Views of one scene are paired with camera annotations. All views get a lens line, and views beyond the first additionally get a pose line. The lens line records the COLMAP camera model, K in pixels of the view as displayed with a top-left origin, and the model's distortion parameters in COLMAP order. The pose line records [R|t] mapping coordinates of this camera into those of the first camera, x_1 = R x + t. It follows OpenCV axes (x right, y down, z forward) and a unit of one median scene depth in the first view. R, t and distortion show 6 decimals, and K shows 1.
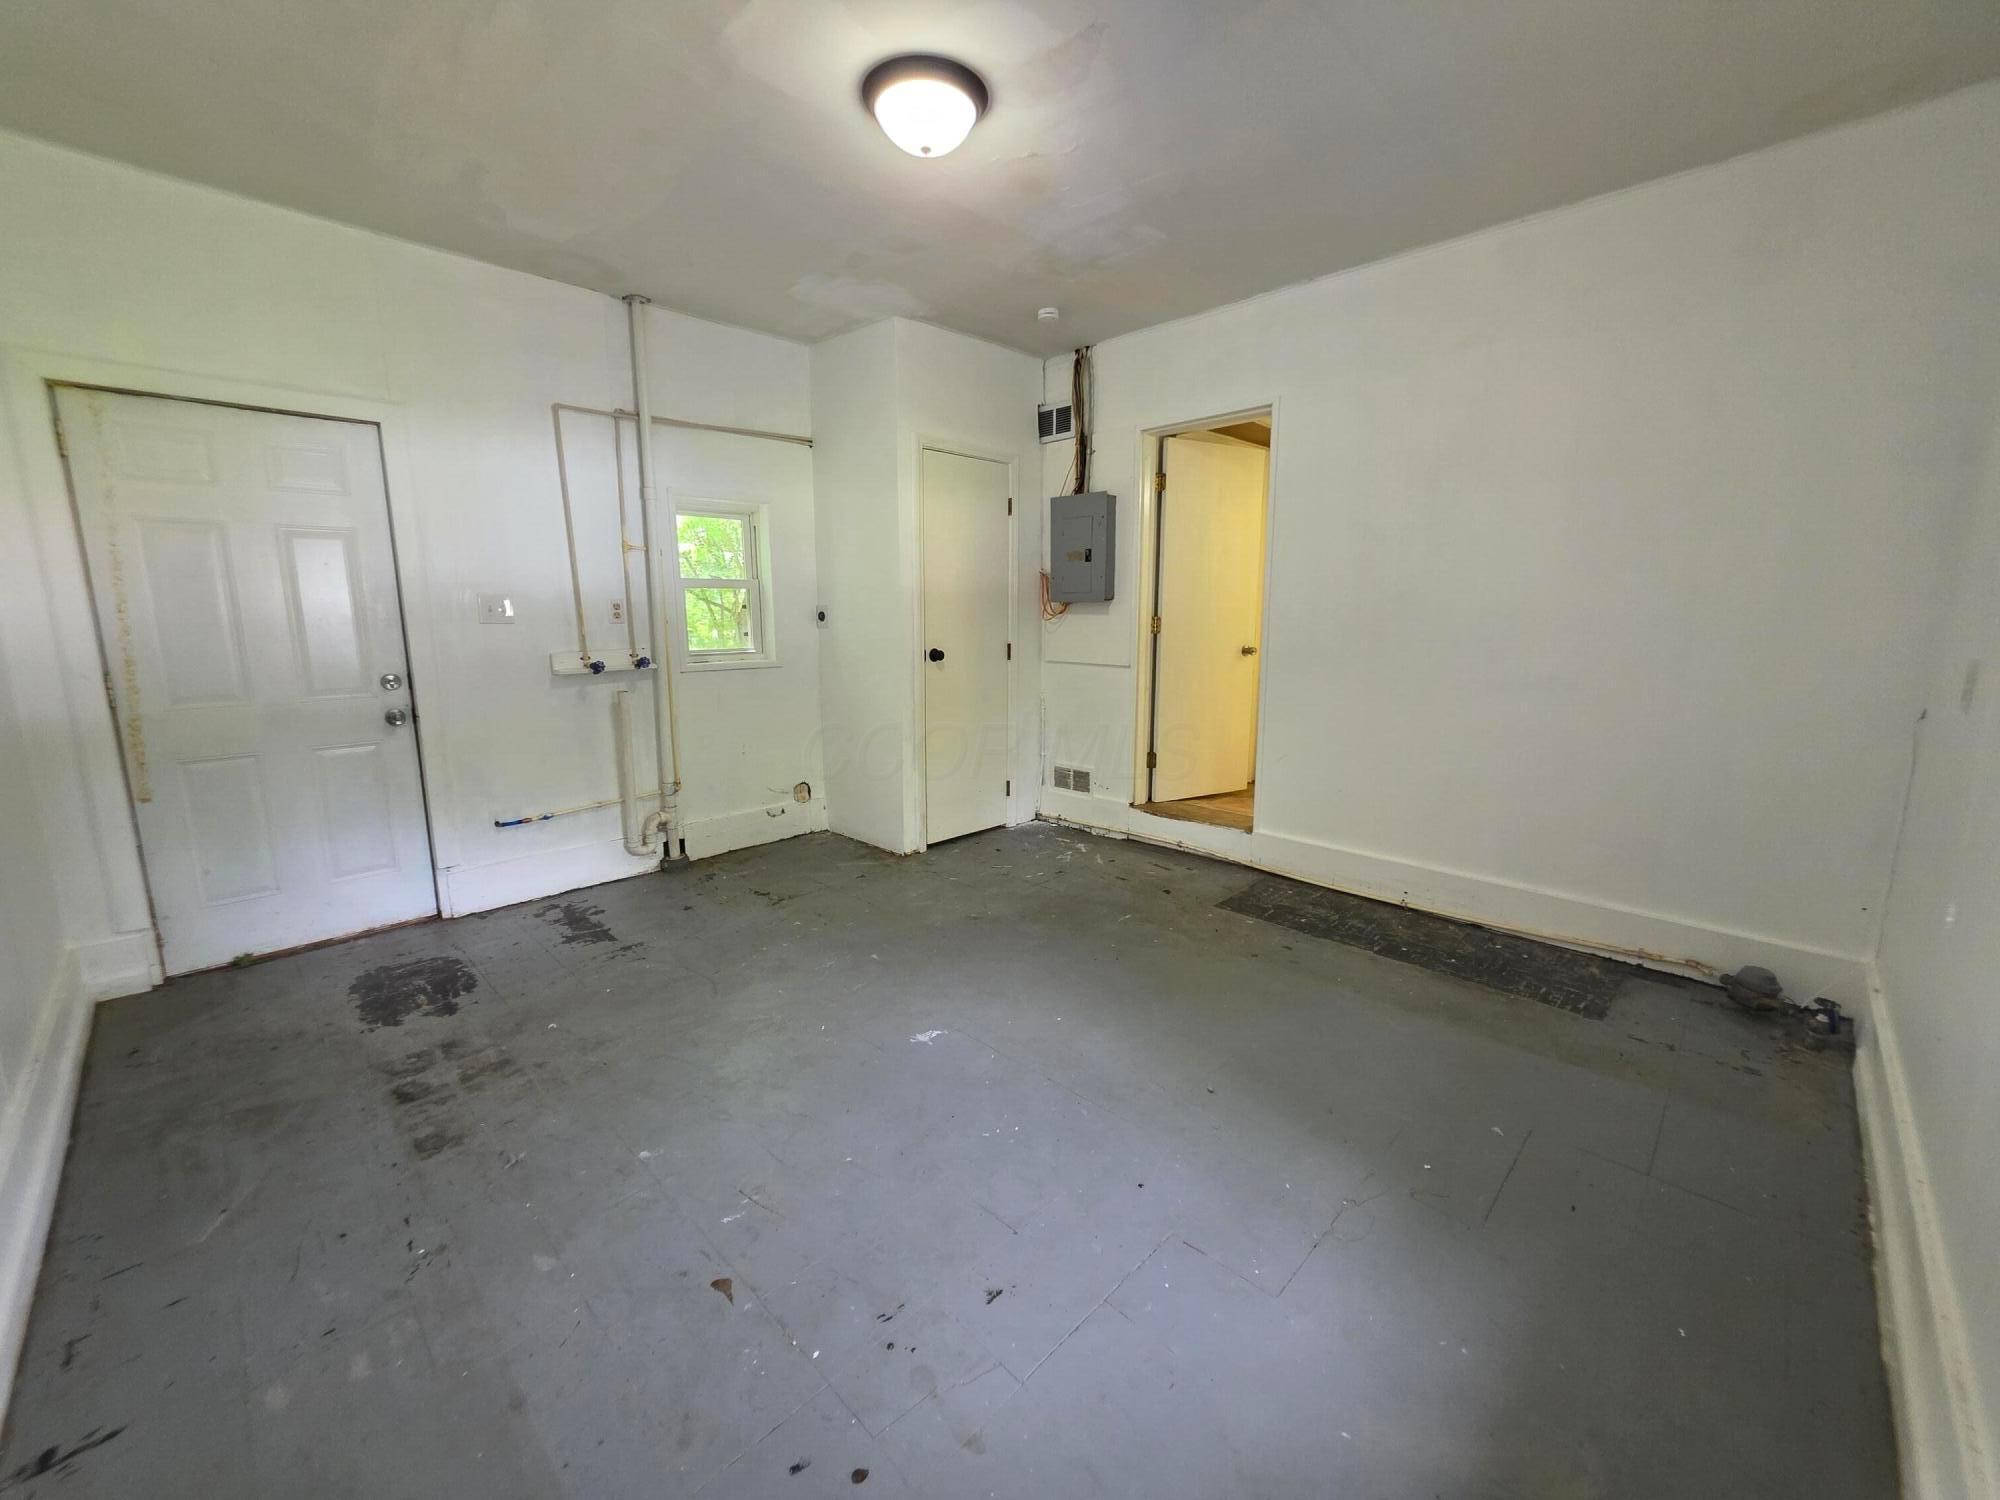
lens RADIAL K [[801.8, 0, 998.7], [0, 801.8, 741.5], [0, 0, 1]] dist [0.001418, -0.000560]
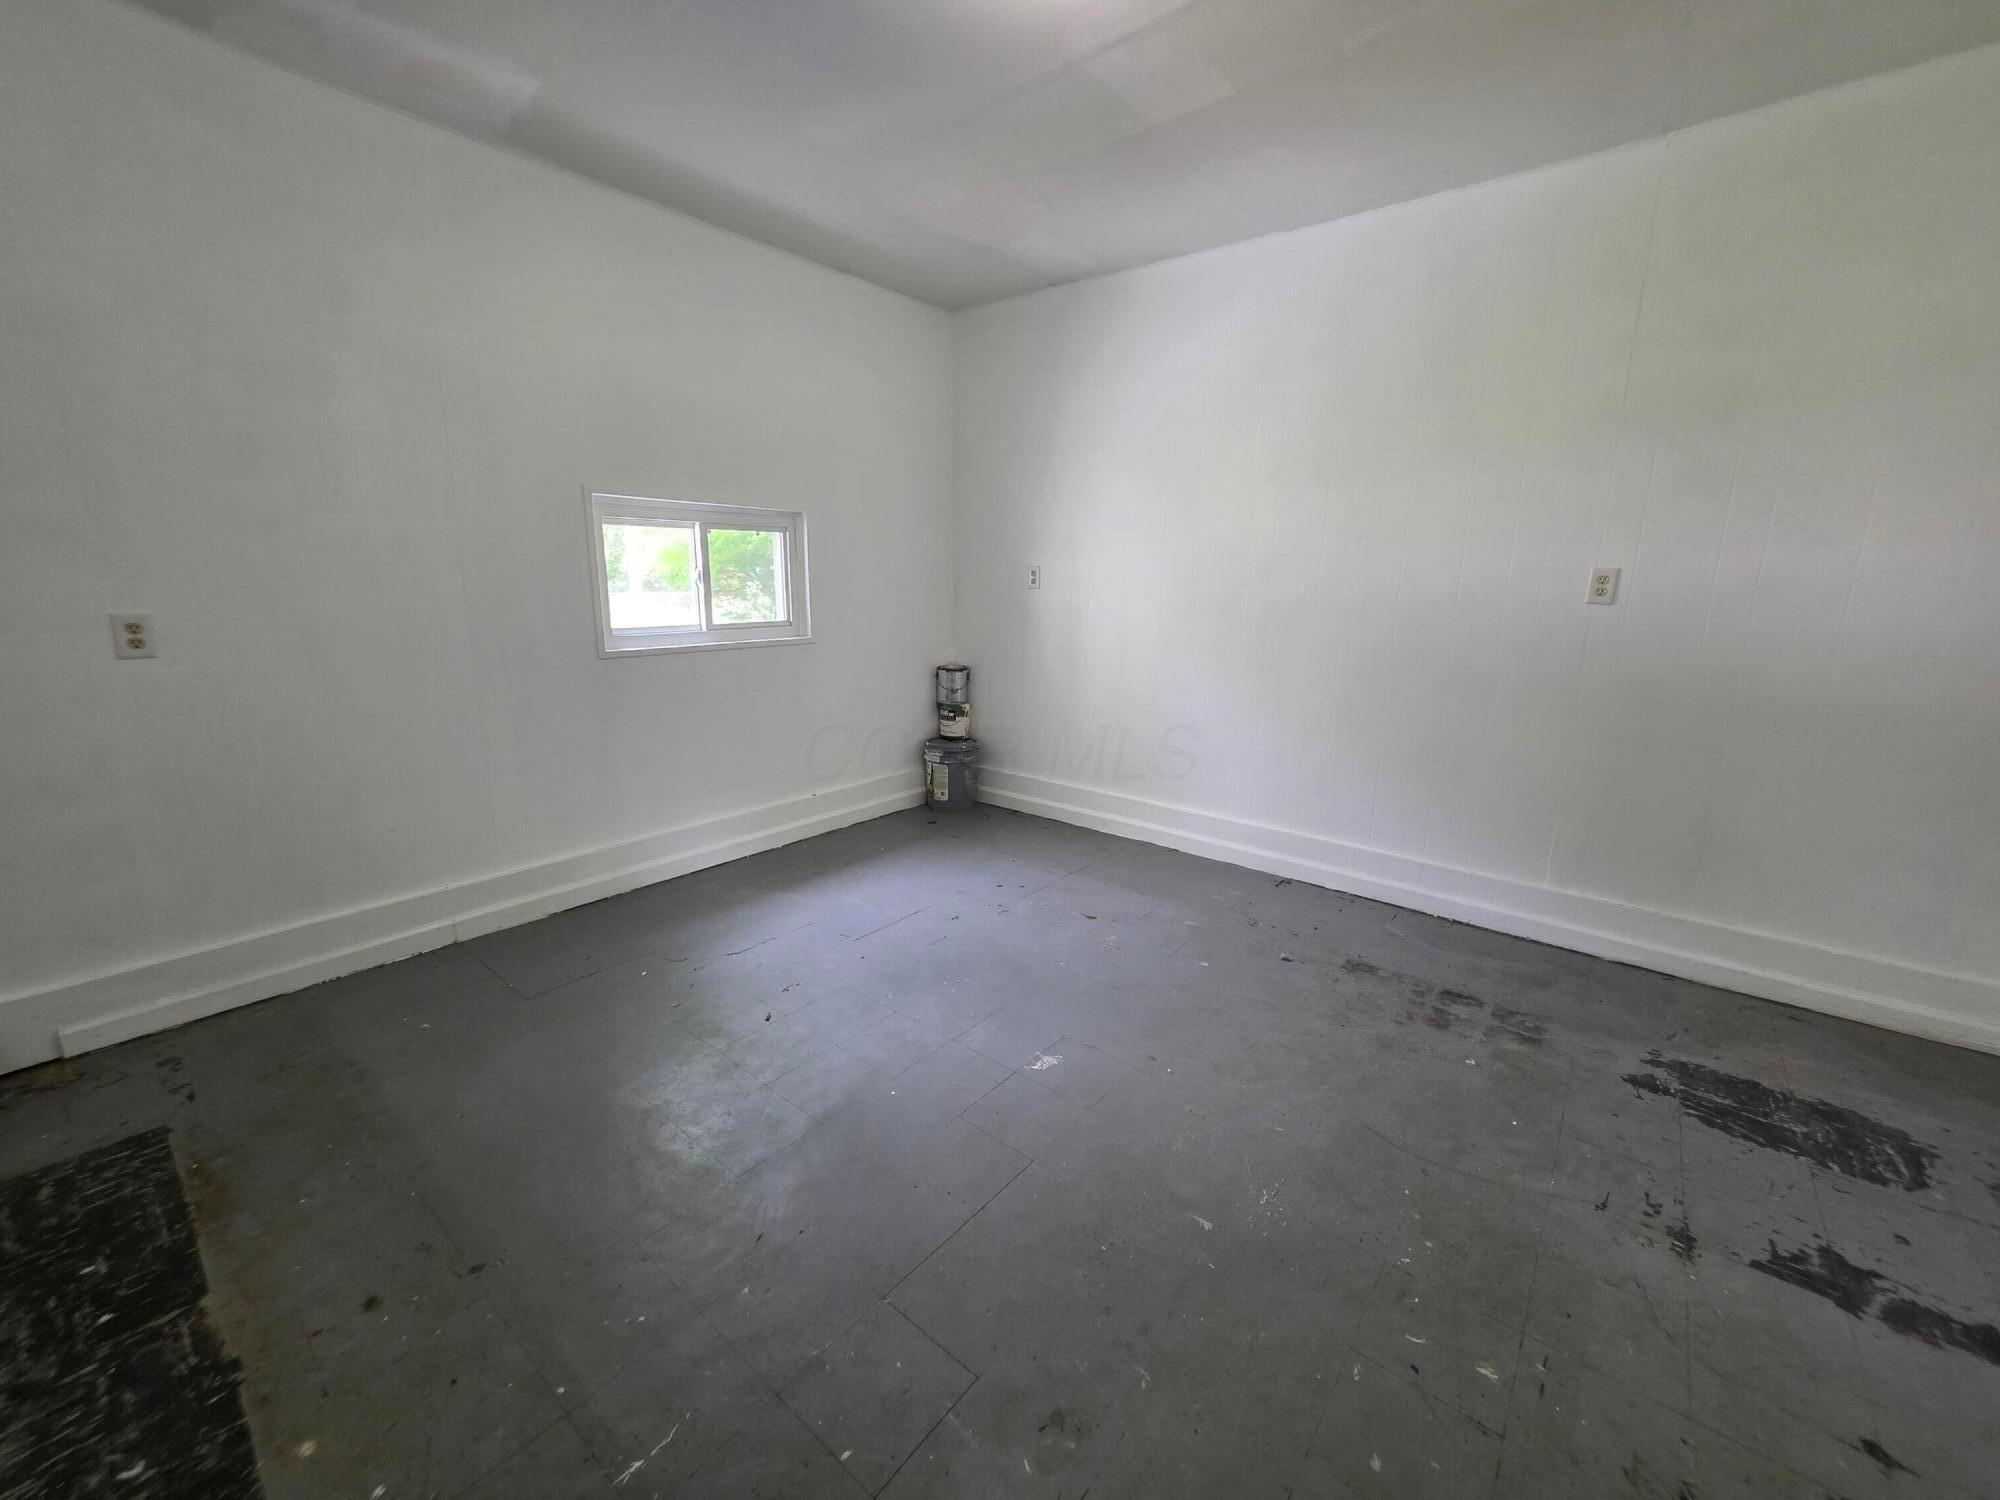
lens RADIAL K [[801.4, 0, 1006.9], [0, 801.4, 734.3], [0, 0, 1]] dist [0.001547, -0.000002]
pose [[-0.994569, 0.008098, -0.103761, 0.032564], [-0.029939, 0.932566, 0.359755, -0.219173], [0.099677, 0.360908, -0.927260, 1.257204]]
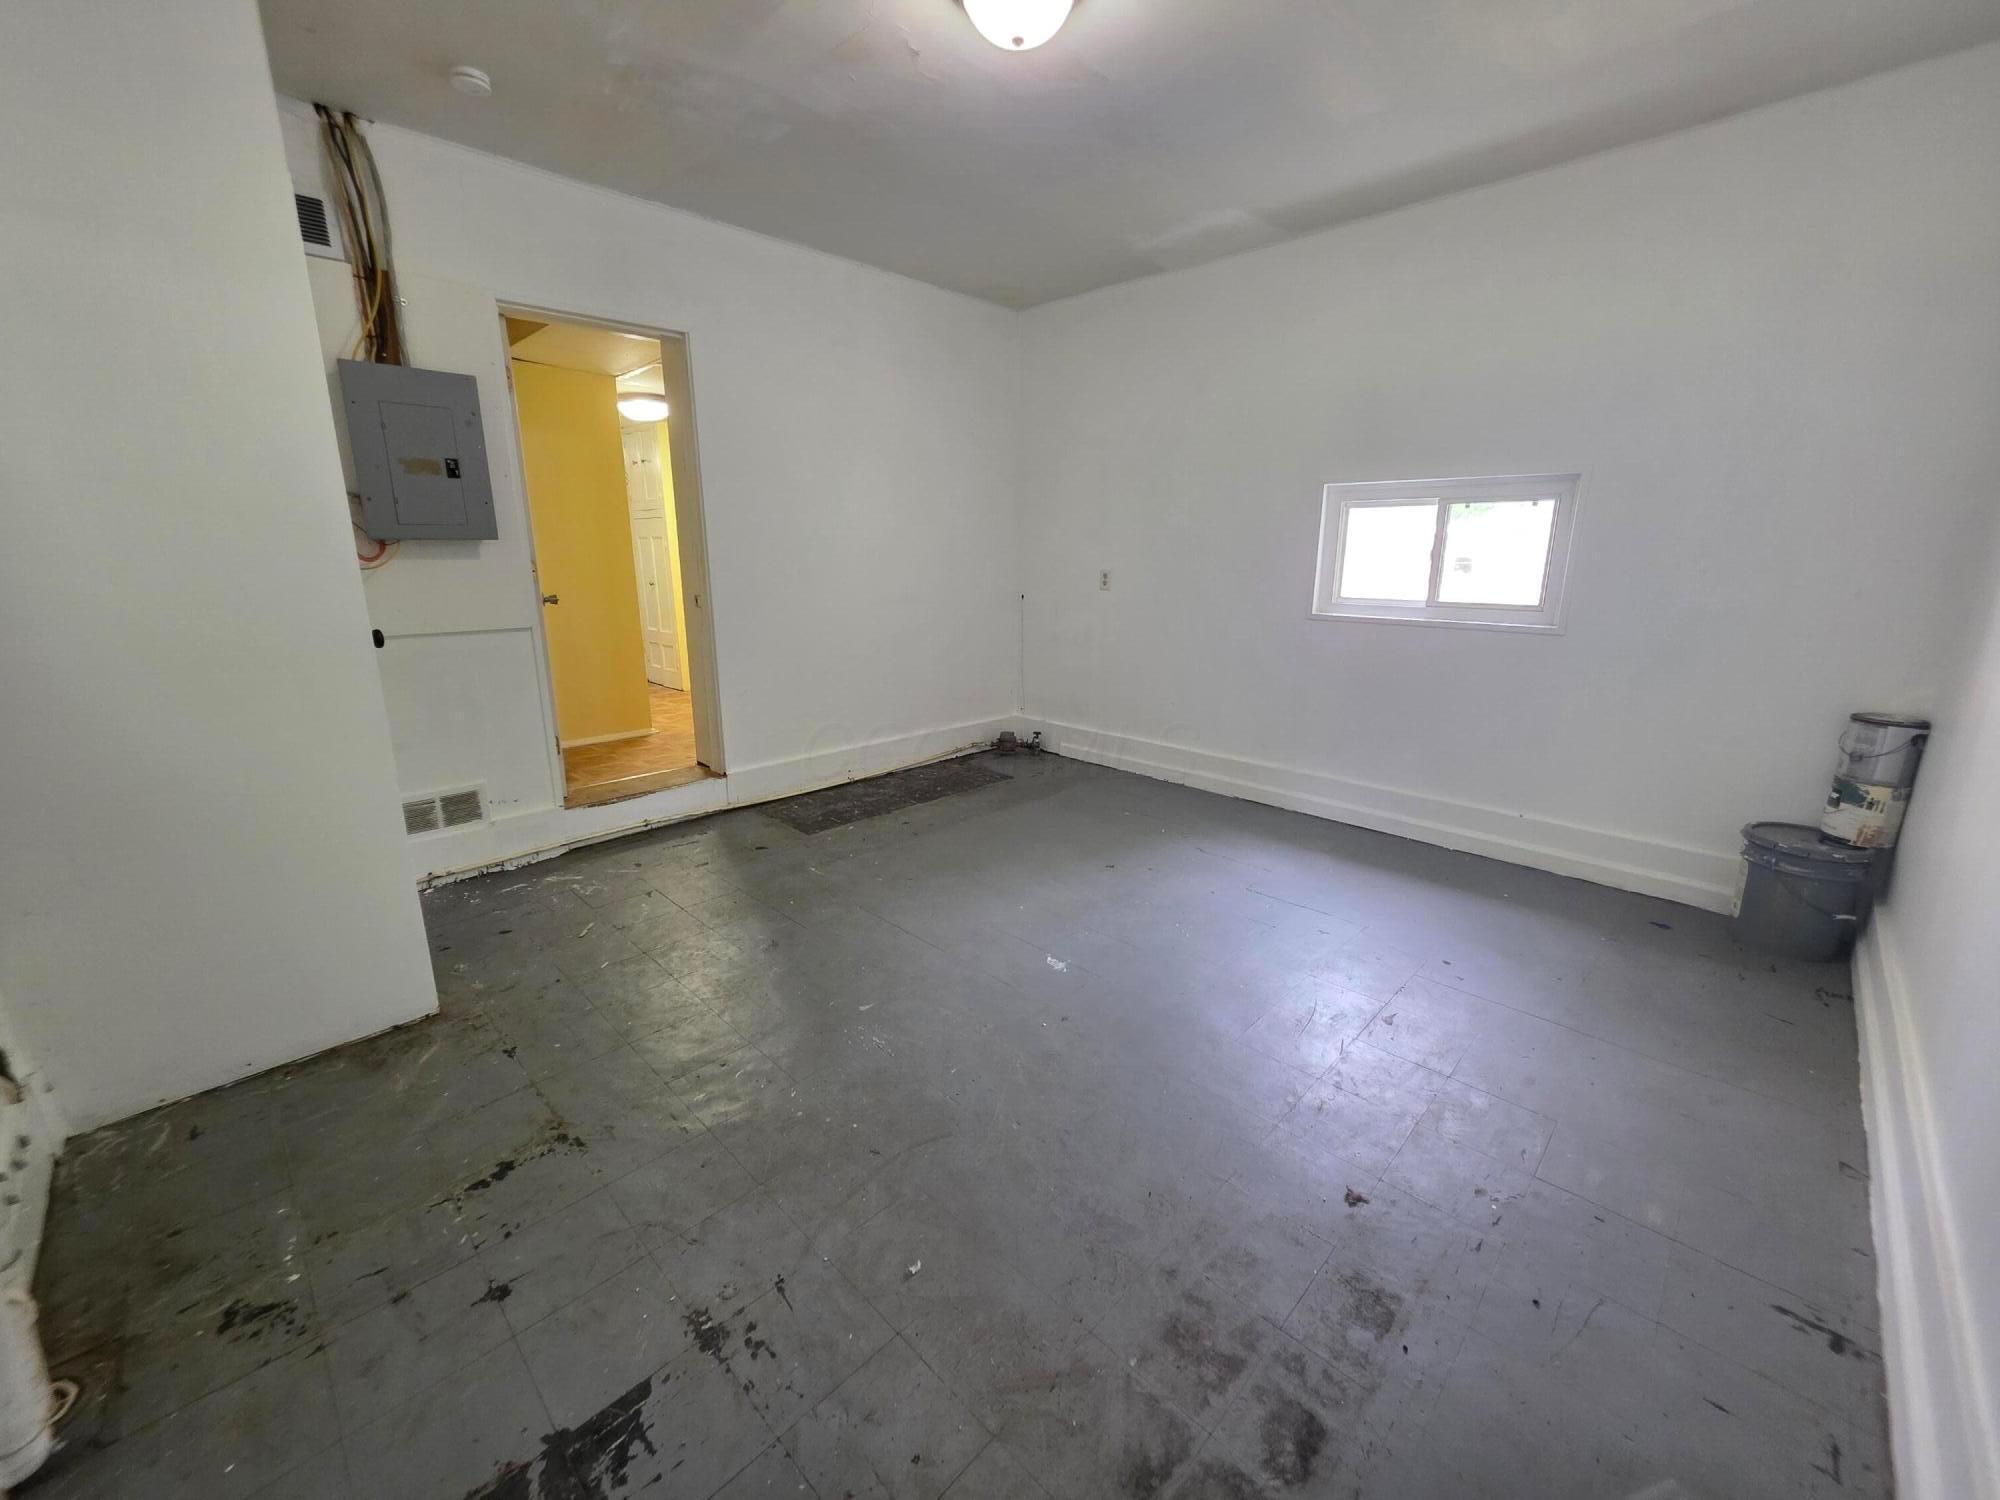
lens RADIAL K [[801.8, 0, 998.7], [0, 801.8, 741.5], [0, 0, 1]] dist [0.001418, -0.000560]
pose [[-0.004031, -0.234131, 0.972197, -0.770089], [0.164595, 0.958789, 0.231585, -0.122524], [-0.986353, 0.160952, 0.034672, 0.735858]]
